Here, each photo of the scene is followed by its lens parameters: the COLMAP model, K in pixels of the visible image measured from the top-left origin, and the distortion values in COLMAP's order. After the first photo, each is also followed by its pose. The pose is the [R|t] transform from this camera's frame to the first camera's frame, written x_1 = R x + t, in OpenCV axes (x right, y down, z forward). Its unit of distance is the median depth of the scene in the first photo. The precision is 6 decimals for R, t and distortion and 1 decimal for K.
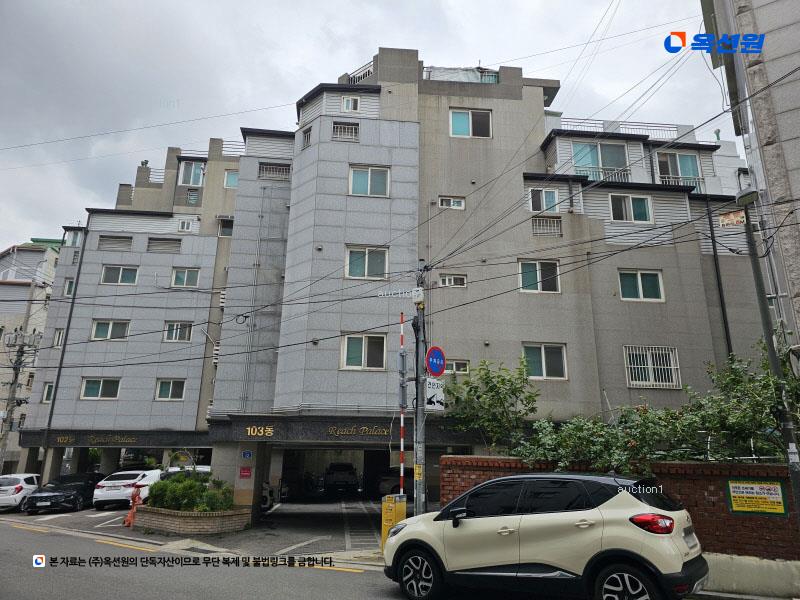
lens RADIAL K [[533.0, 0, 402.3], [0, 533.0, 290.8], [0, 0, 1]] dist [0.056684, -0.002657]
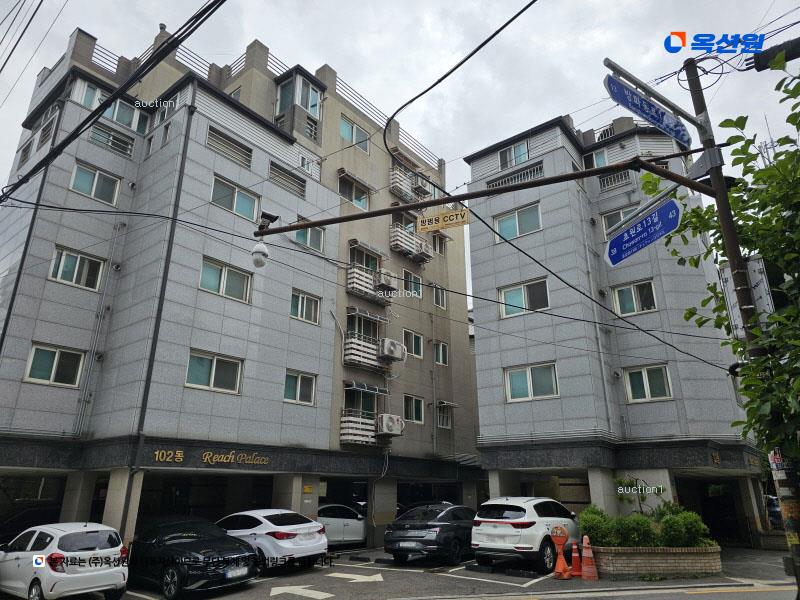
lens RADIAL K [[533.0, 0, 402.3], [0, 533.0, 290.8], [0, 0, 1]] dist [0.056684, -0.002657]
pose [[0.687375, 0.241608, 0.684939, -0.273957], [-0.188696, 0.970072, -0.152820, 0.046583], [-0.701363, -0.024201, 0.712393, 0.139407]]
